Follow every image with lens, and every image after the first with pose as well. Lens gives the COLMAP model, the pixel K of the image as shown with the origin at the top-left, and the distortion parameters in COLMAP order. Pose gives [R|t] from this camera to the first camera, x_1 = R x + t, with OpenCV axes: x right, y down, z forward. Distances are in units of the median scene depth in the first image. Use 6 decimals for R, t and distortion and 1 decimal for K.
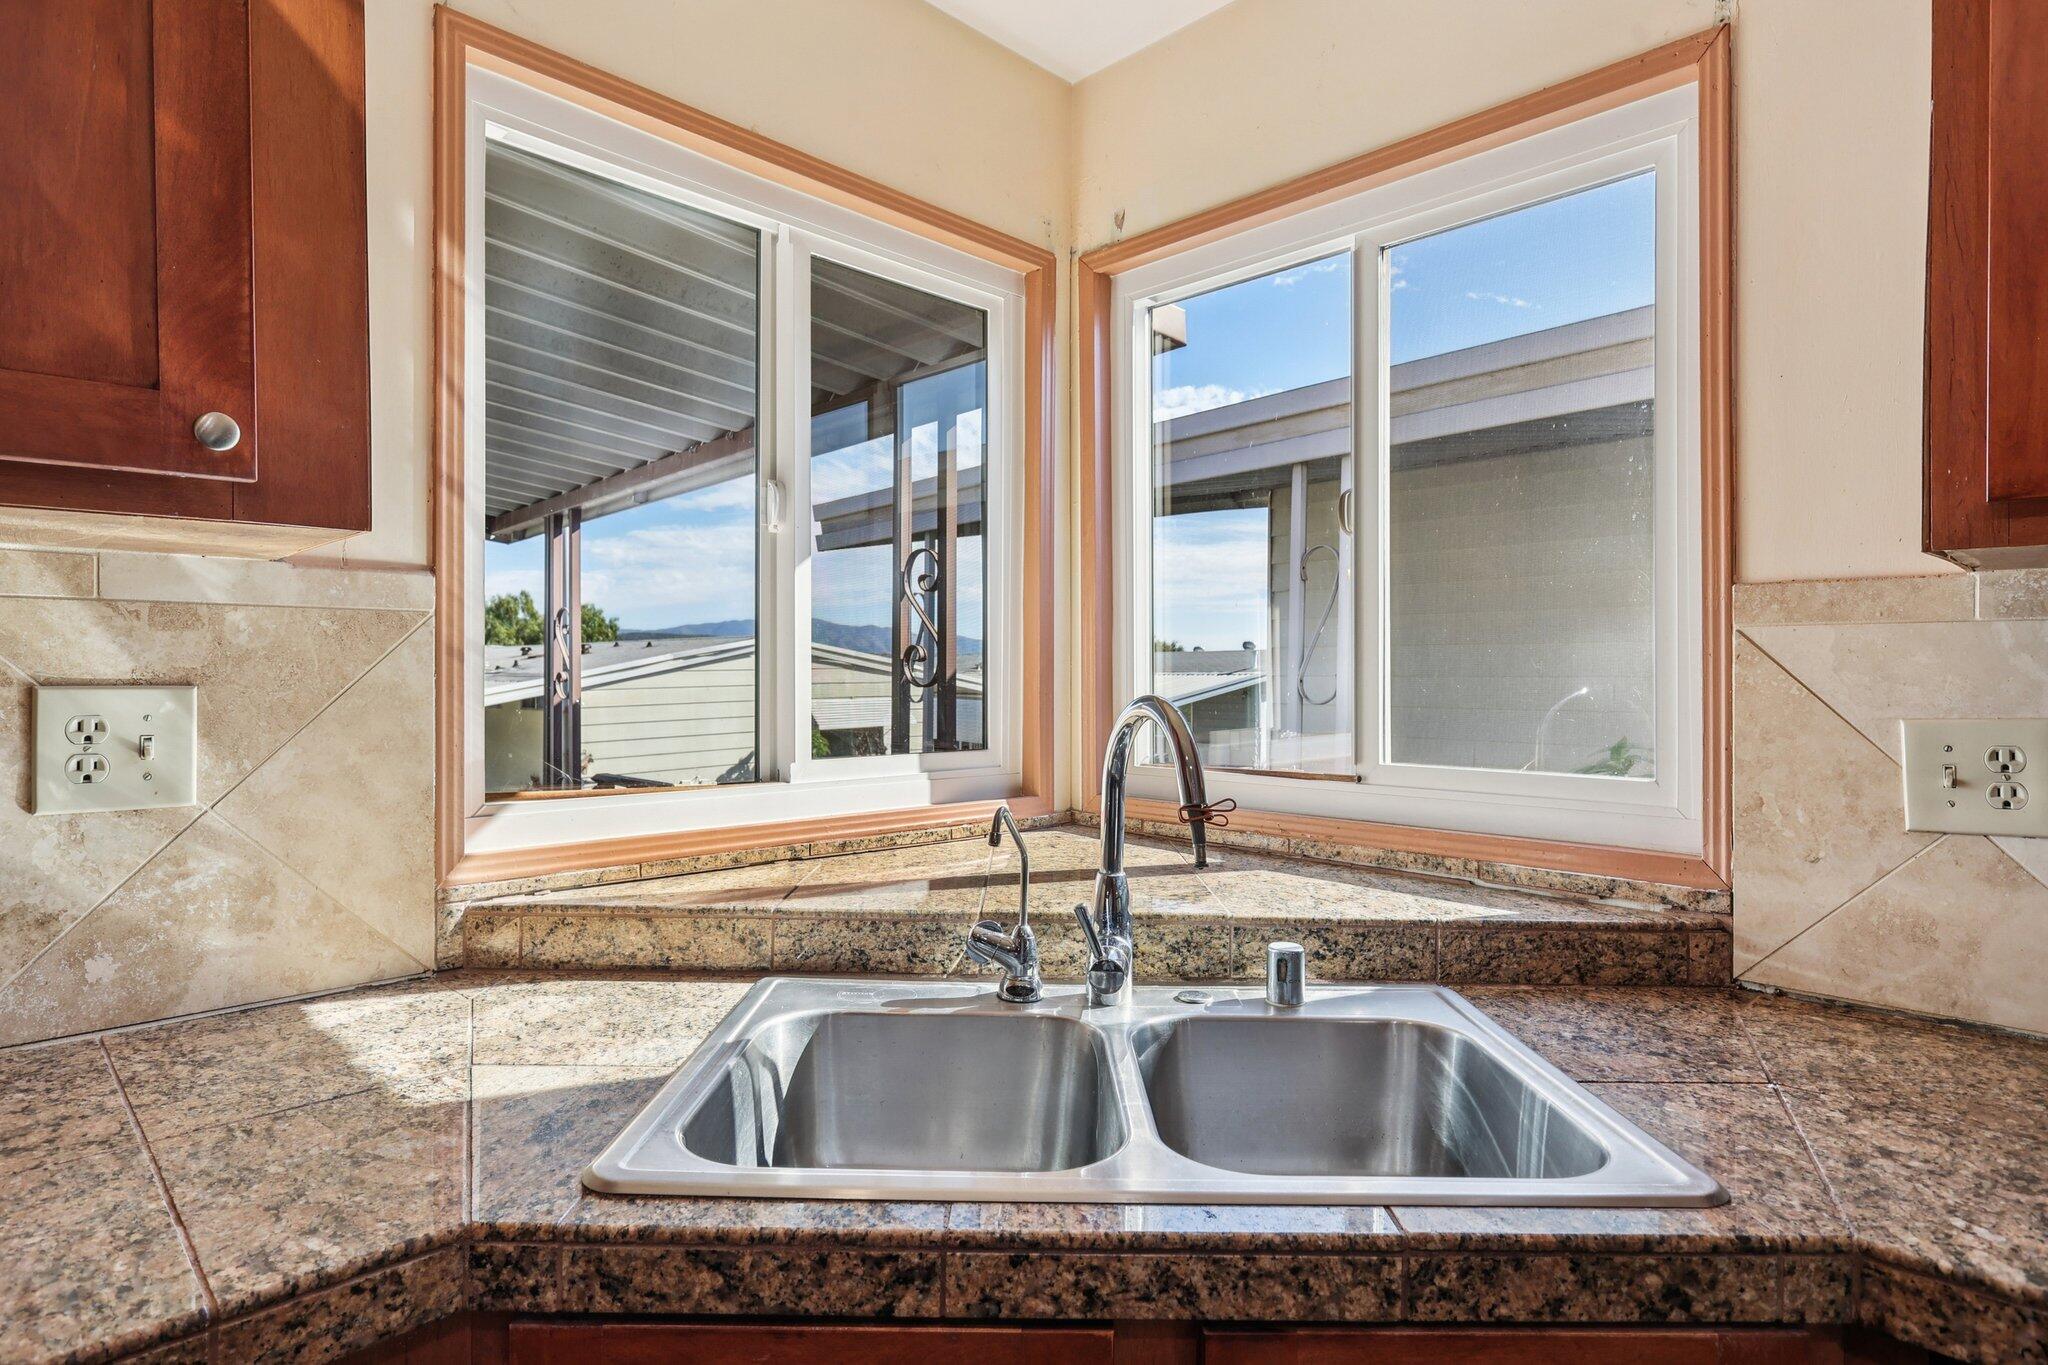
lens RADIAL K [[1081.3, 0, 1026.1], [0, 1081.3, 683.7], [0, 0, 1]] dist [0.003305, 0.001730]
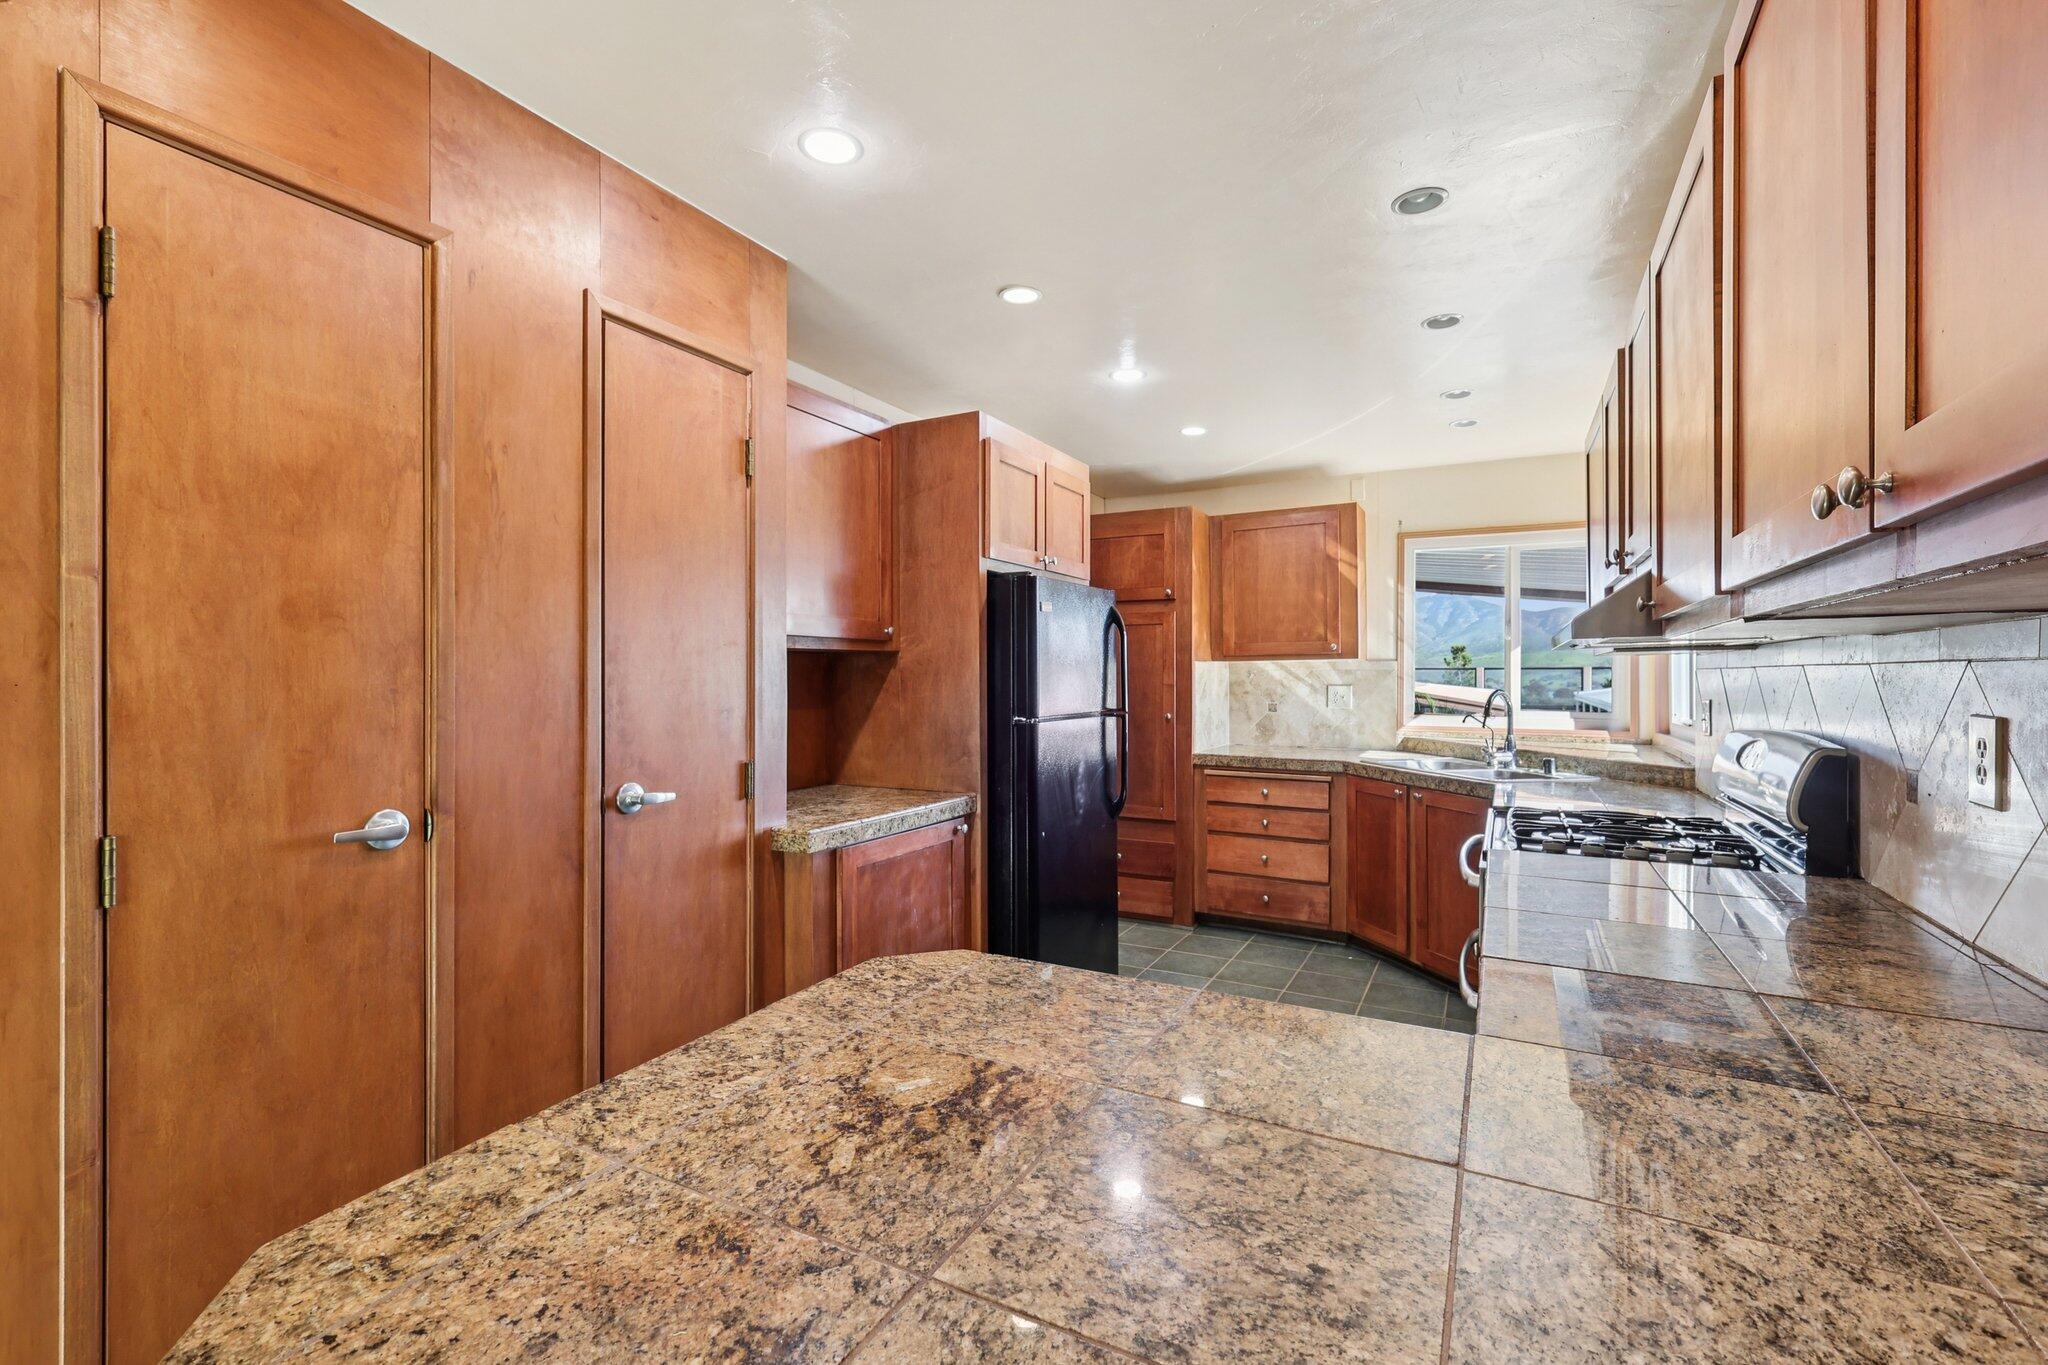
lens RADIAL K [[895.0, 0, 1026.7], [0, 895.0, 671.2], [0, 0, 1]] dist [0.007185, 0.000293]
pose [[0.286611, -0.008652, -0.958008, 3.539954], [0.000785, 0.999961, -0.008796, -0.036841], [0.958047, 0.001769, 0.286607, -2.100350]]
